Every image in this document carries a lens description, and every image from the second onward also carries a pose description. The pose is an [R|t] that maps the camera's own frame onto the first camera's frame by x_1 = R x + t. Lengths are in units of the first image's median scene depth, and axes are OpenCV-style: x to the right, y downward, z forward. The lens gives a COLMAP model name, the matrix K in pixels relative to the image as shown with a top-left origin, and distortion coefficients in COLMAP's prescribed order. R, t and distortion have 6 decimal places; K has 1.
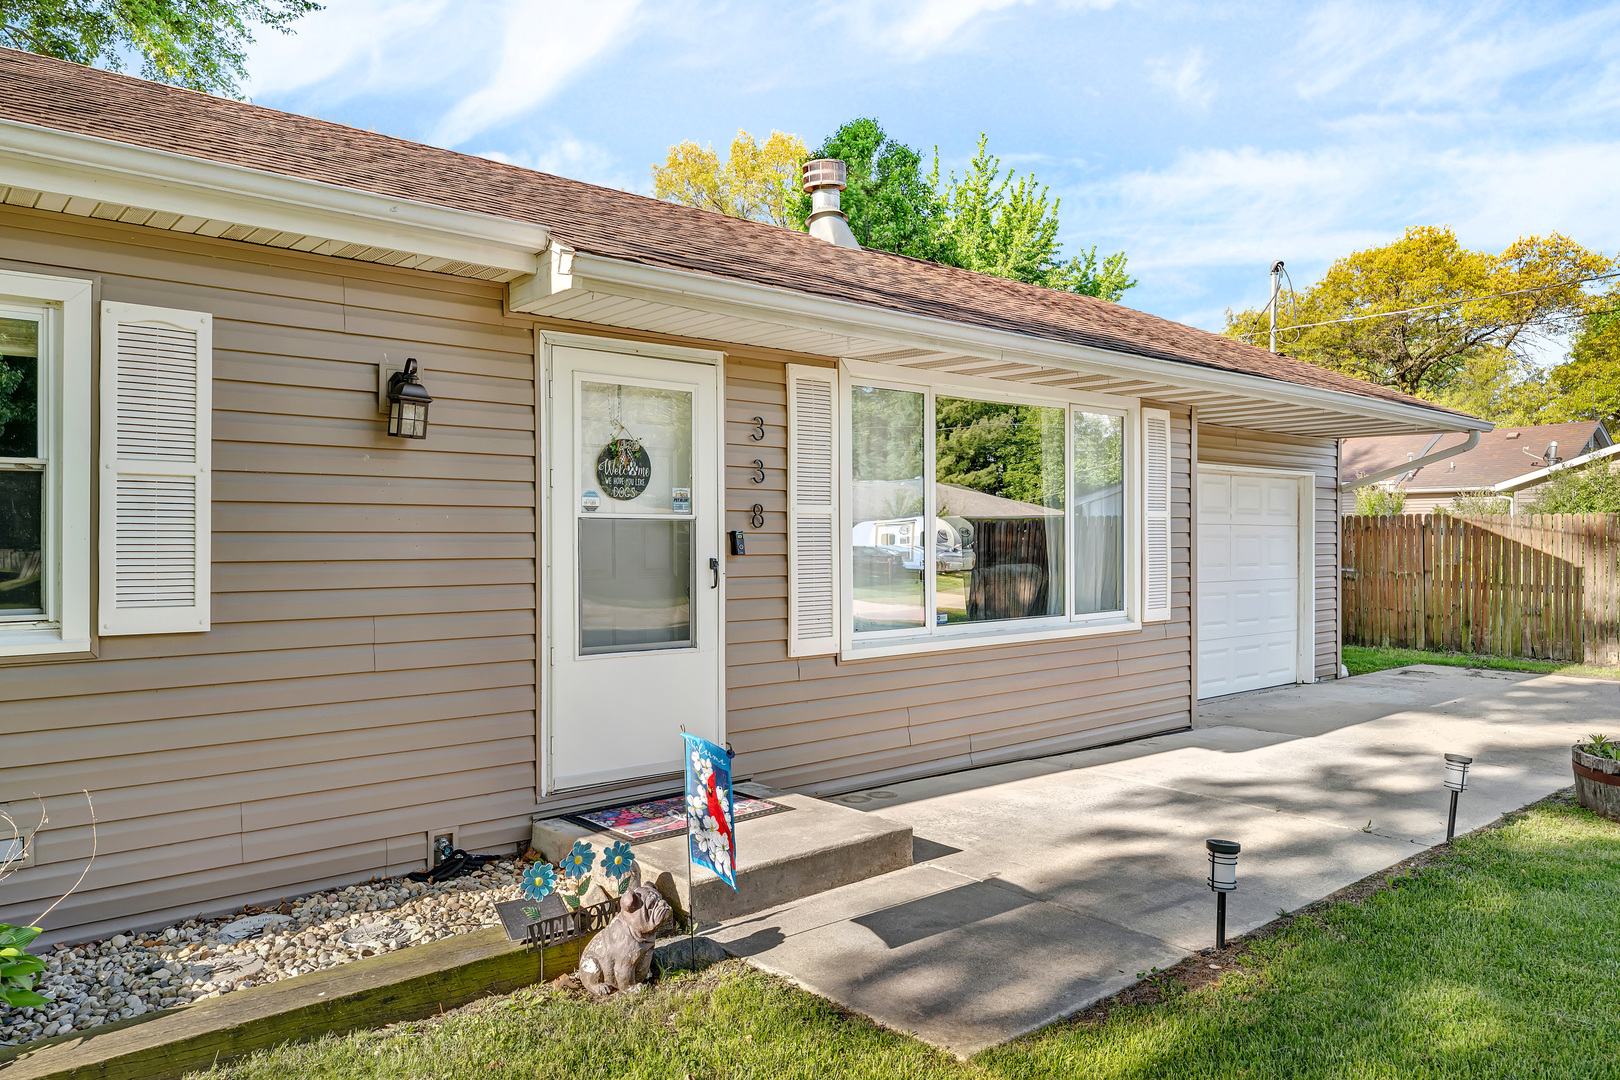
lens RADIAL K [[1071.8, 0, 750.4], [0, 1071.8, 524.0], [0, 0, 1]] dist [0.001251, 0.000504]
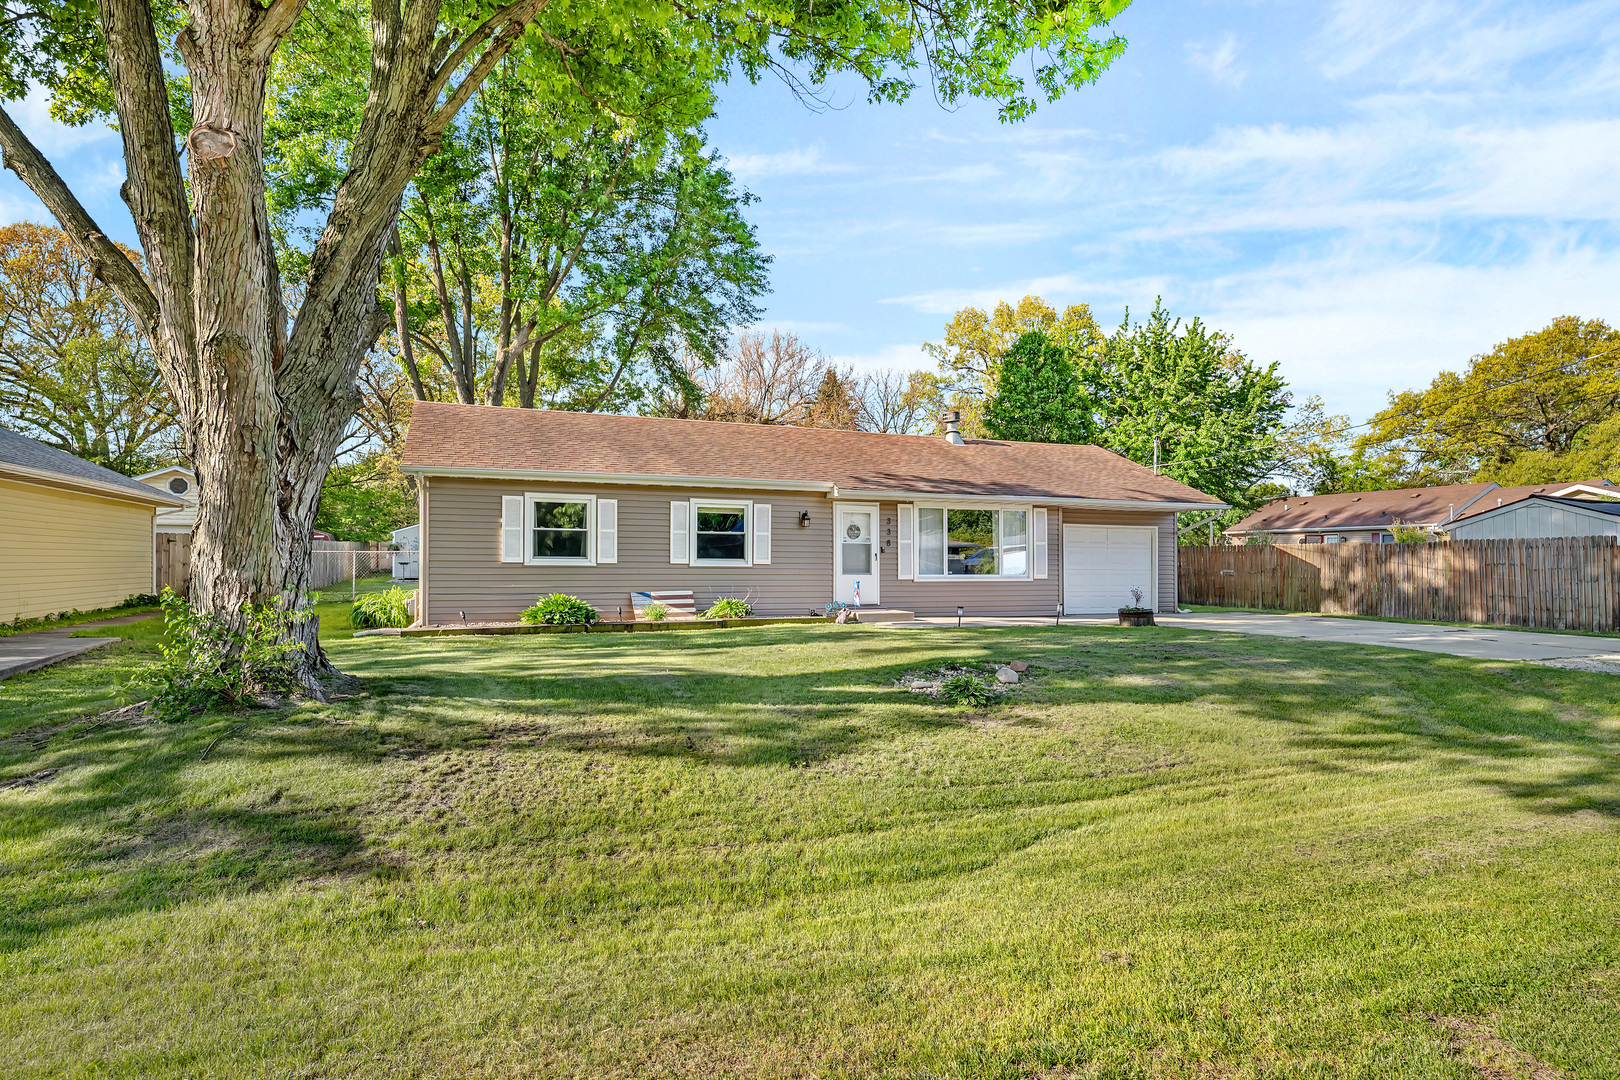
lens RADIAL K [[841.1, 0, 797.0], [0, 841.1, 550.6], [0, 0, 1]] dist [-0.001063, -0.000338]
pose [[0.955533, 0.000292, -0.294884, 0.604125], [-0.002740, 0.999965, -0.007888, 0.046669], [0.294871, 0.008345, 0.955501, -2.092834]]
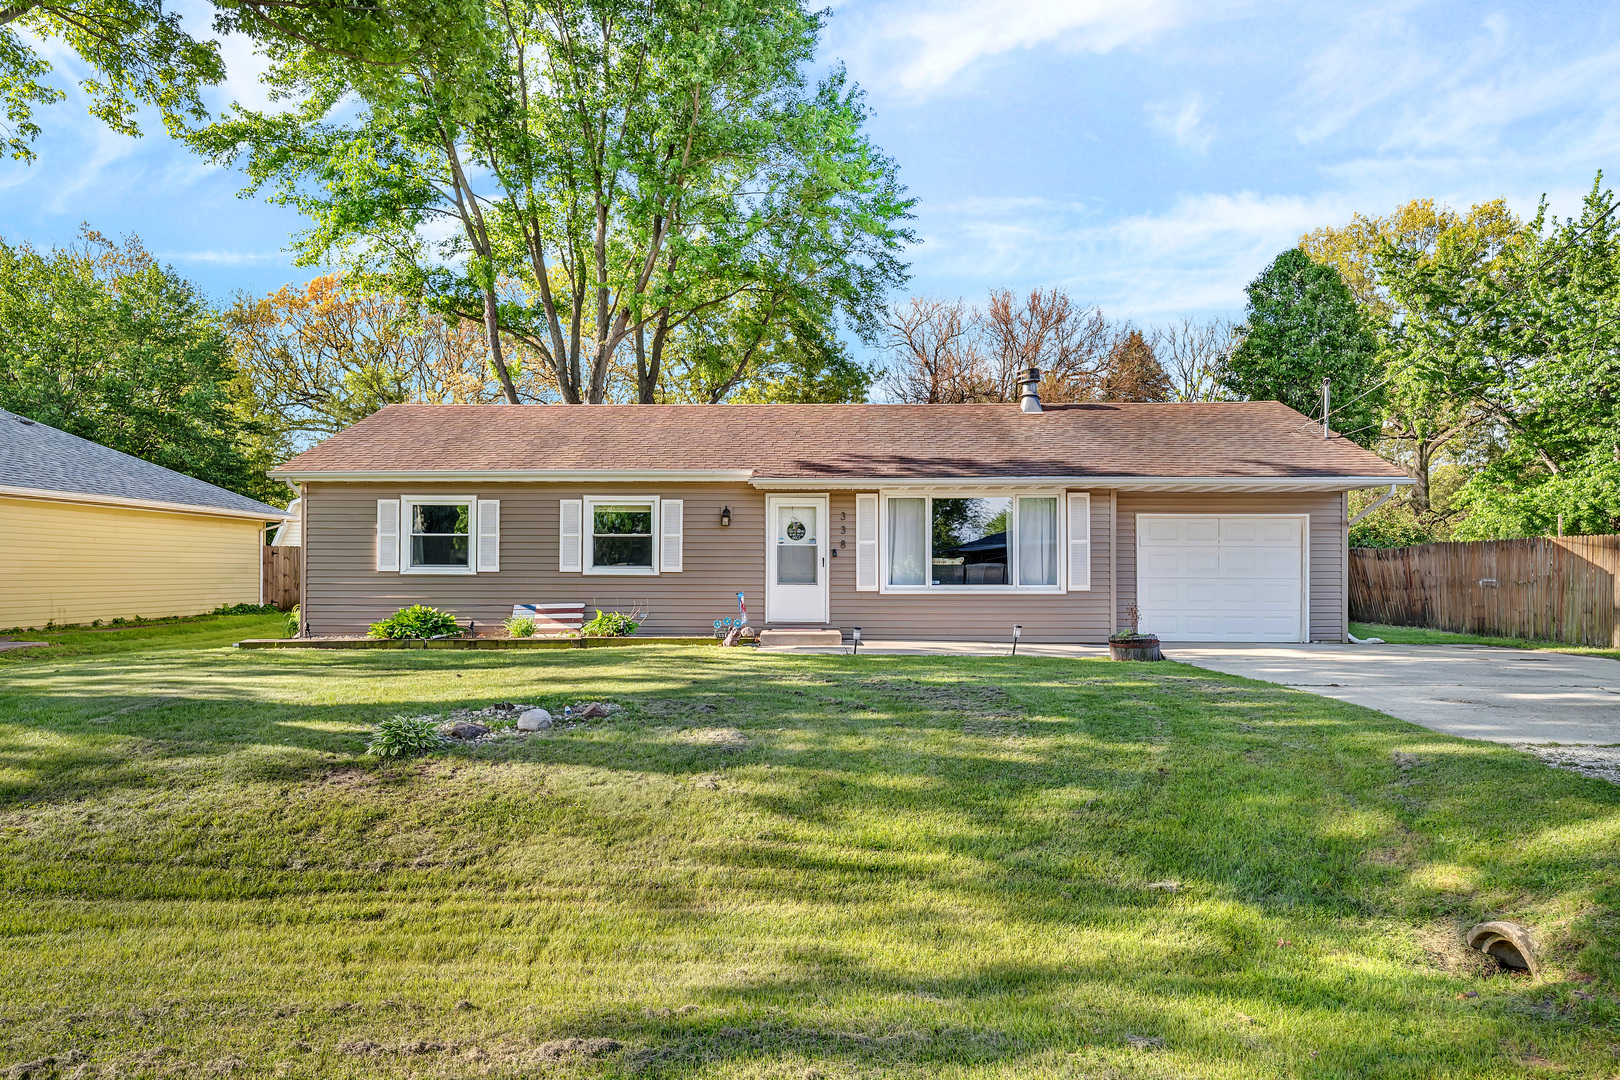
lens RADIAL K [[964.7, 0, 814.4], [0, 964.7, 546.5], [0, 0, 1]] dist [0.002882, 0.001451]
pose [[0.772854, -0.016567, -0.634367, 1.717761], [0.003850, 0.999763, -0.021418, 0.058302], [0.634572, 0.014111, 0.772735, -1.211925]]
